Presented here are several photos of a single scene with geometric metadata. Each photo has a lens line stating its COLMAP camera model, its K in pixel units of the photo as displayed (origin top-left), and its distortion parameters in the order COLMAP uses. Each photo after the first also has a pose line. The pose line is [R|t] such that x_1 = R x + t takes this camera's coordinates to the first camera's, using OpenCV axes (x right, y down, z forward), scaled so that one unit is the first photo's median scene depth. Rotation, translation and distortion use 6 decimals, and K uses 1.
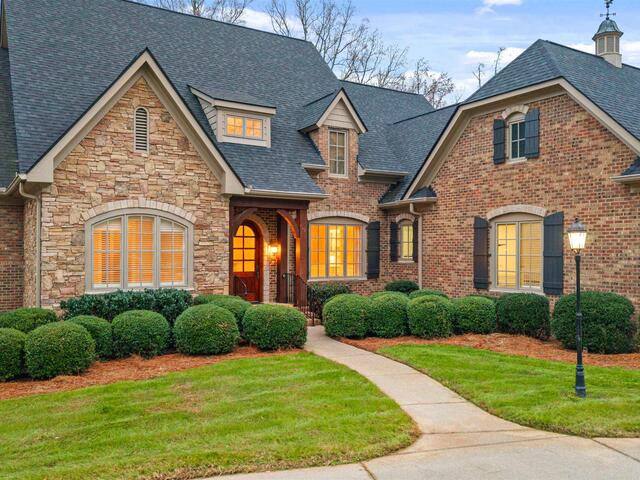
lens RADIAL K [[820.2, 0, 320.0], [0, 820.2, 240.0], [0, 0, 1]] dist [0.225607, -1.269124]
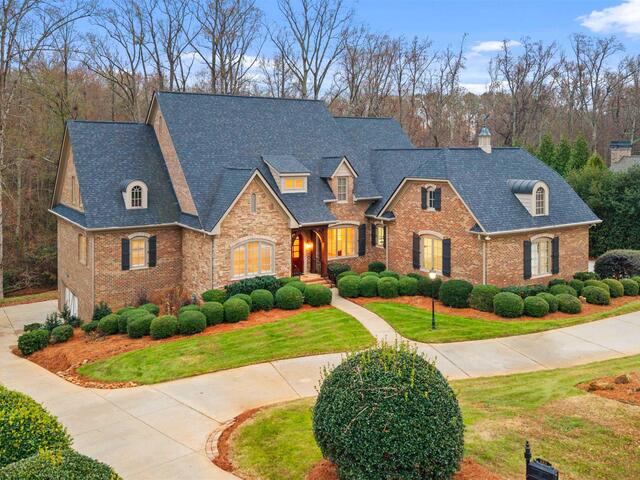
lens RADIAL K [[820.2, 0, 320.0], [0, 820.2, 240.0], [0, 0, 1]] dist [0.225607, -1.269124]
pose [[0.999886, -0.009459, 0.011731, -0.059547], [0.008064, 0.993476, 0.113754, -0.240657], [-0.012731, -0.113646, 0.993440, -0.973064]]
